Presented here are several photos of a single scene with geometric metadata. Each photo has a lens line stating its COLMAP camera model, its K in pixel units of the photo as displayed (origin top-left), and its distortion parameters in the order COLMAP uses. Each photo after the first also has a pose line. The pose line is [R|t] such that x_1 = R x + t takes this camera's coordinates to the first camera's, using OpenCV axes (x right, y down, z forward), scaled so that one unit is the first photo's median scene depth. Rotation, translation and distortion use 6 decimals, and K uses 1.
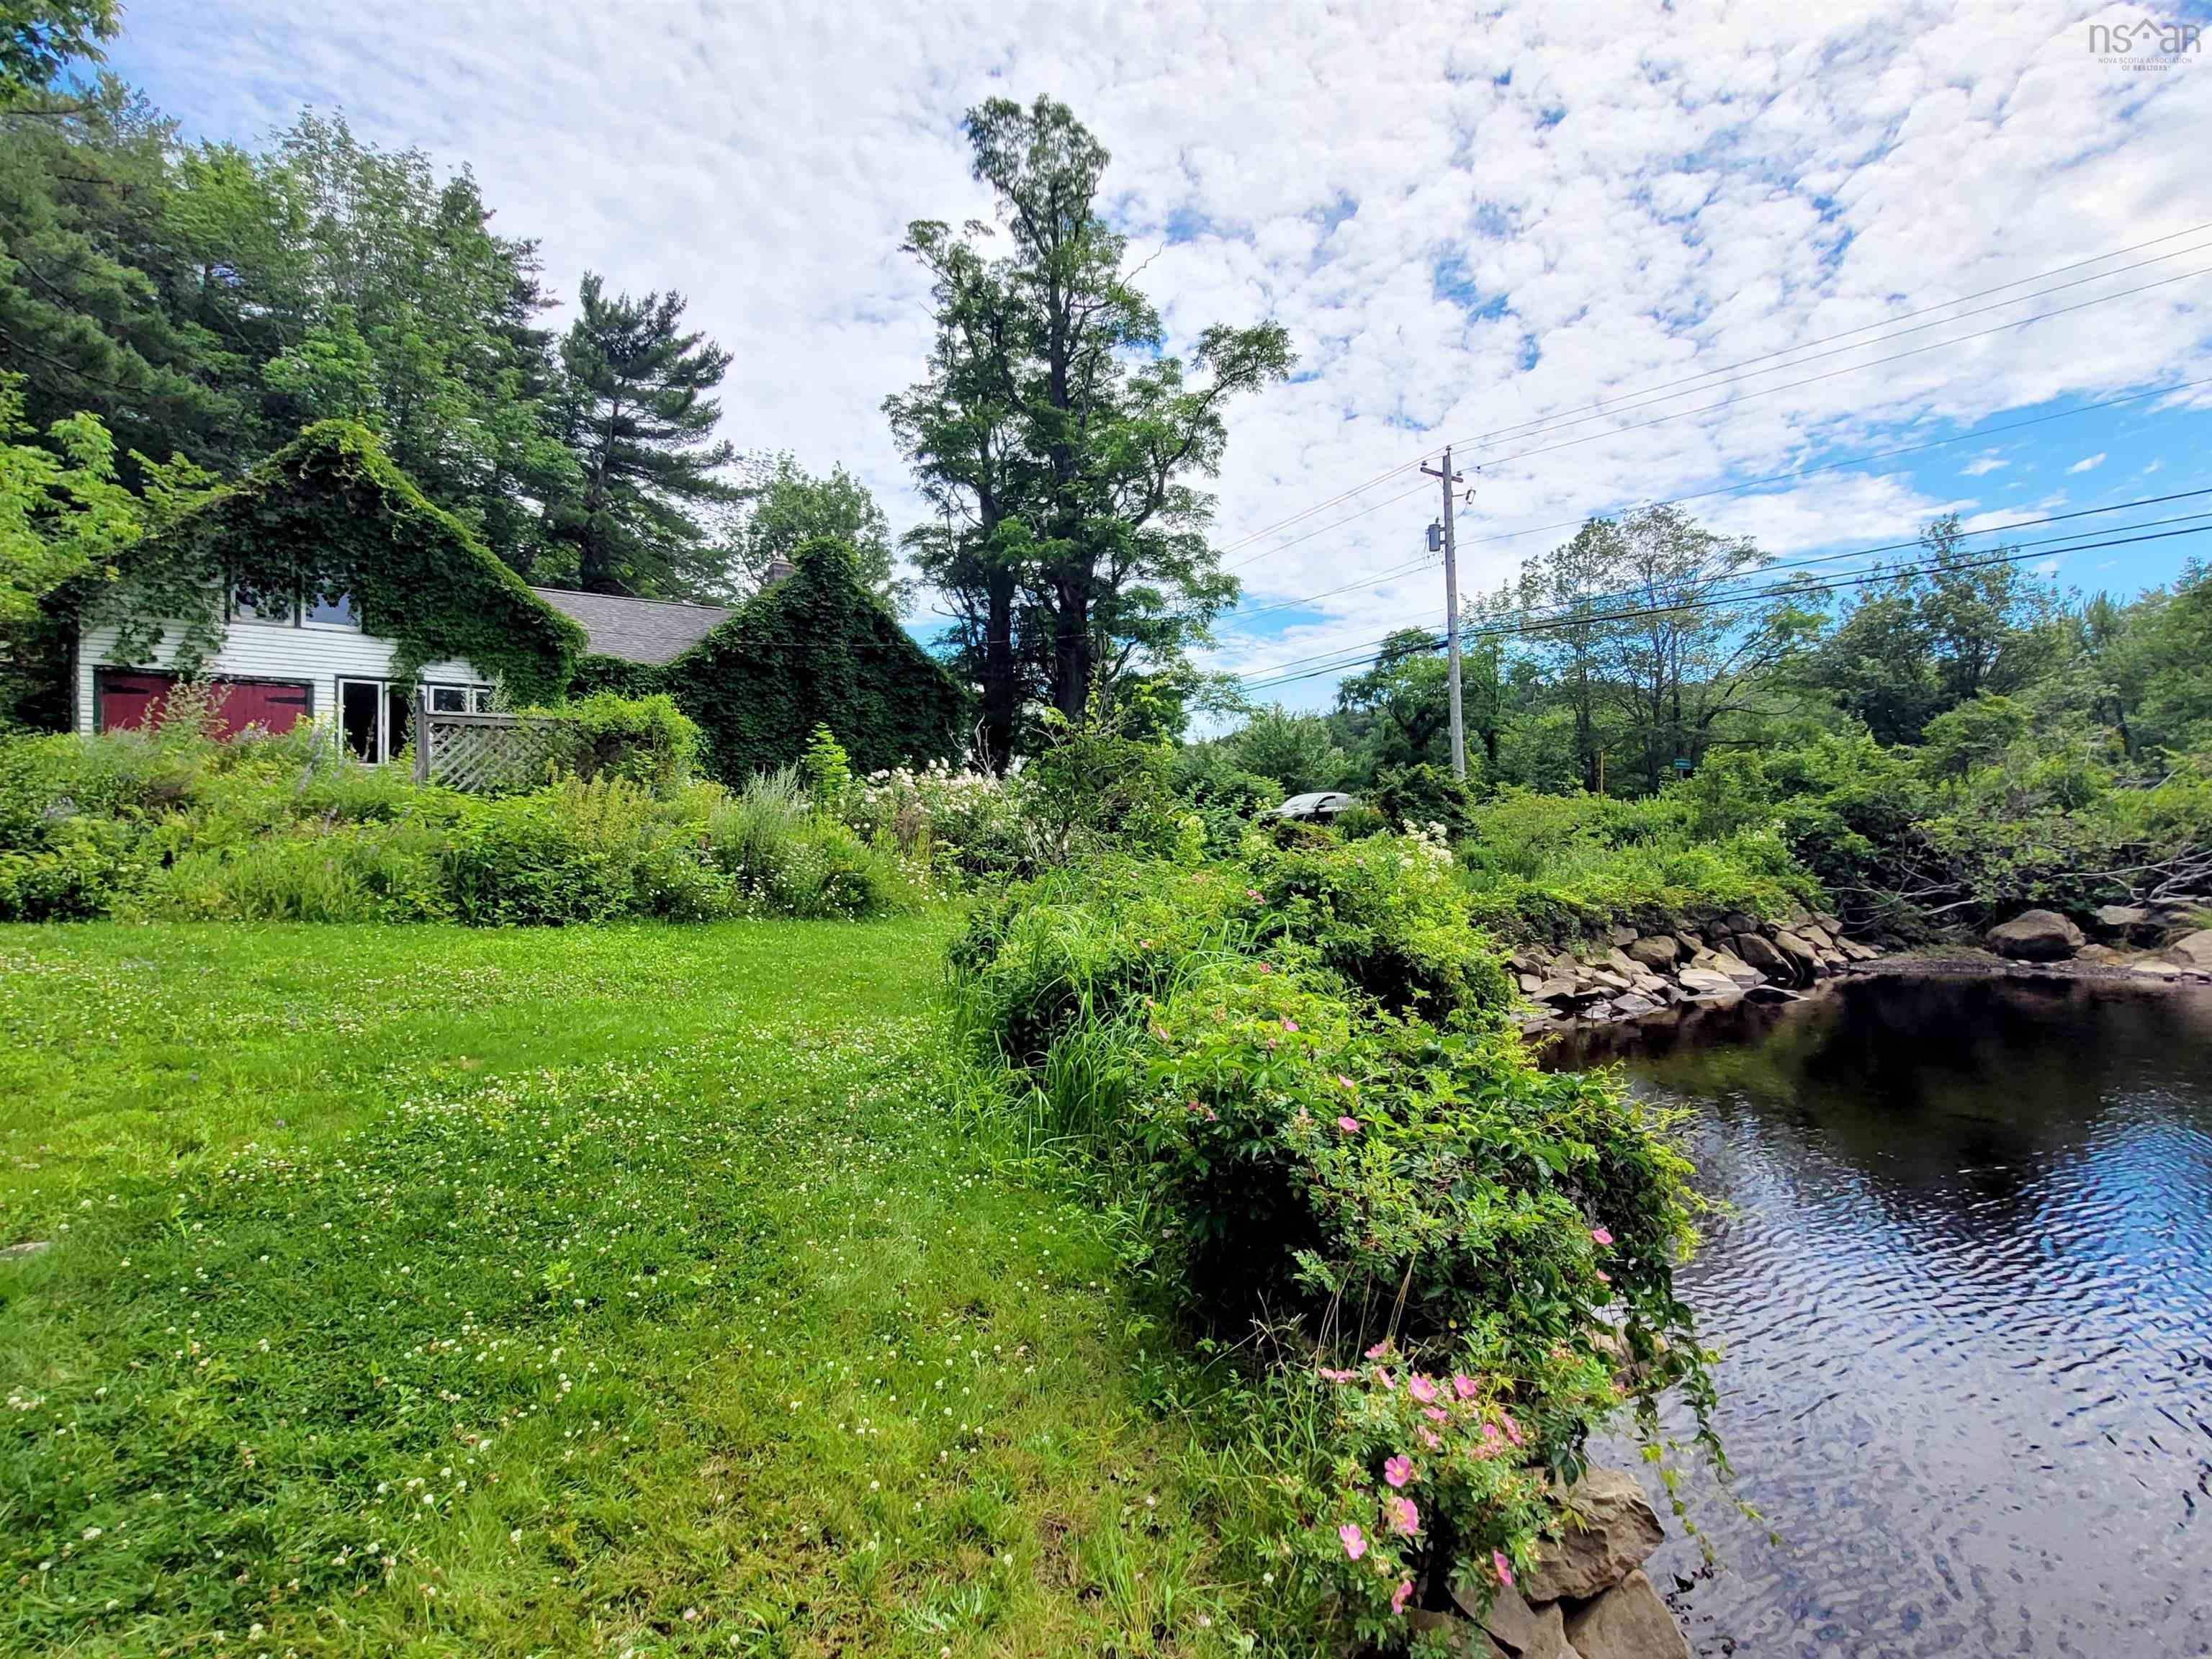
lens RADIAL K [[1074.9, 0, 1106.0], [0, 1074.9, 829.5], [0, 0, 1]] dist [0.000998, -0.001145]
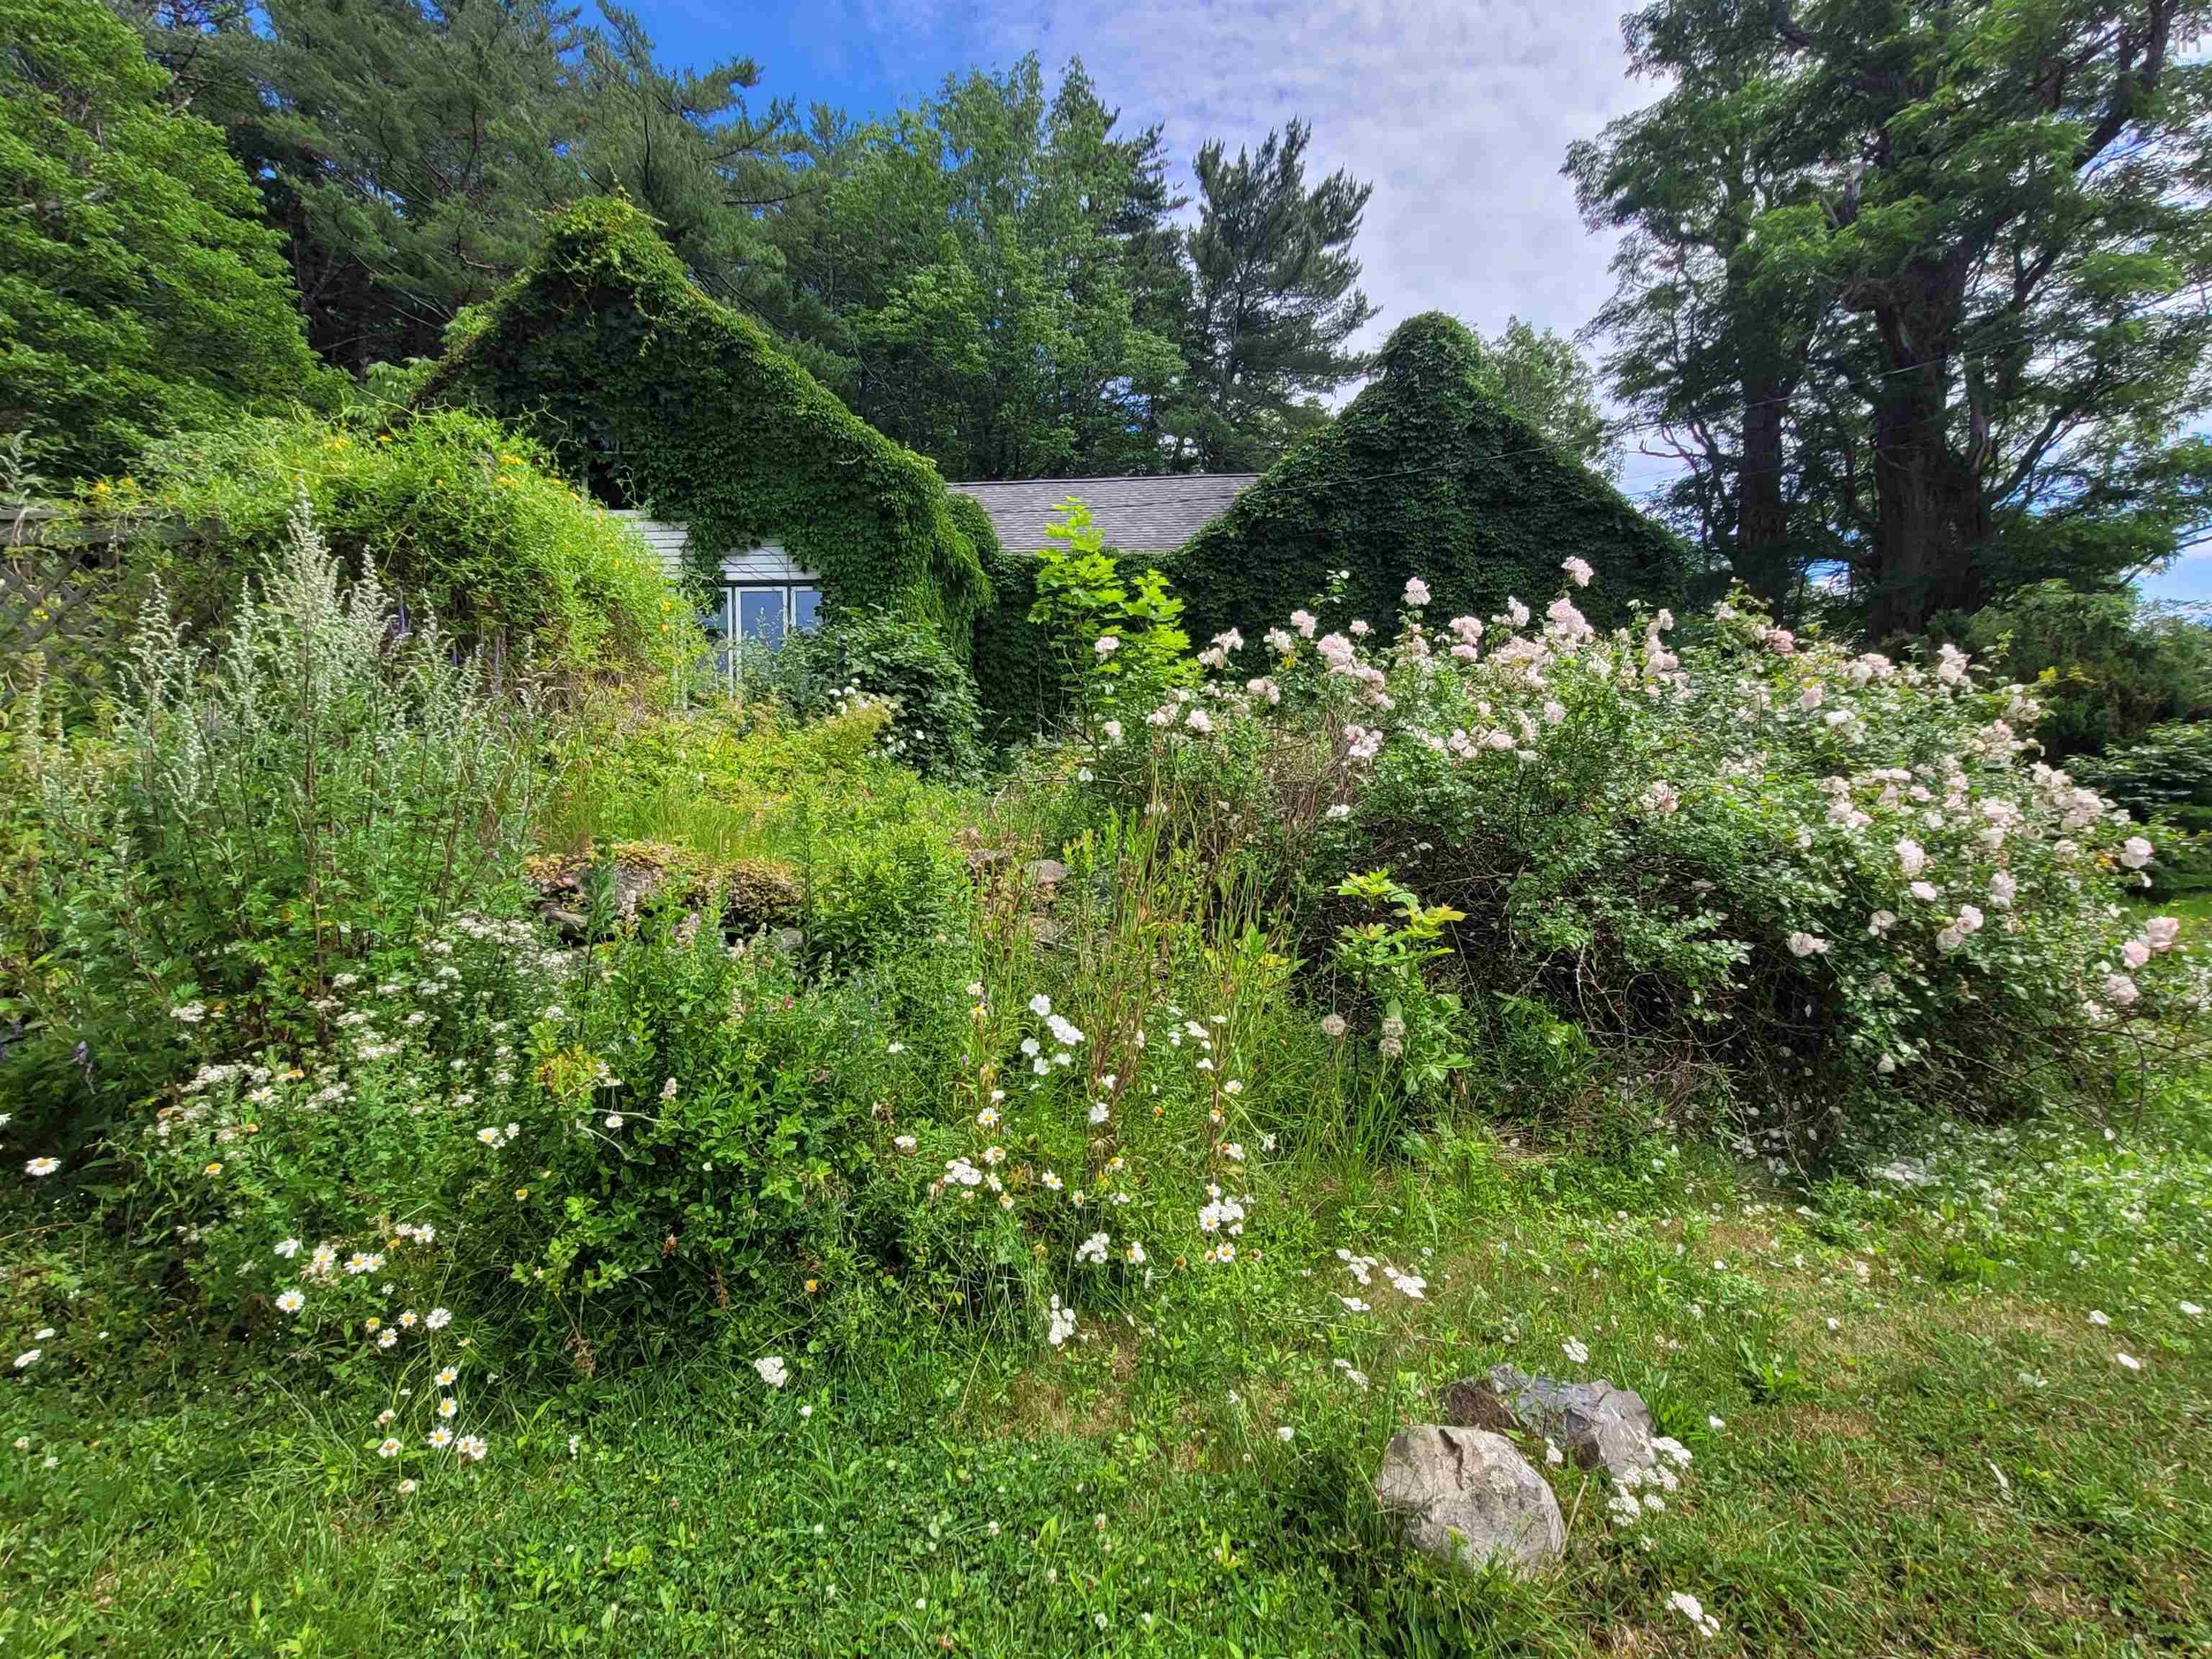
lens RADIAL K [[1074.9, 0, 1106.0], [0, 1074.9, 829.5], [0, 0, 1]] dist [0.000998, -0.001145]
pose [[0.794522, 0.011063, -0.607135, -0.018634], [0.015555, 0.999135, 0.038561, -0.003077], [0.607036, -0.040081, 0.793663, 0.254801]]
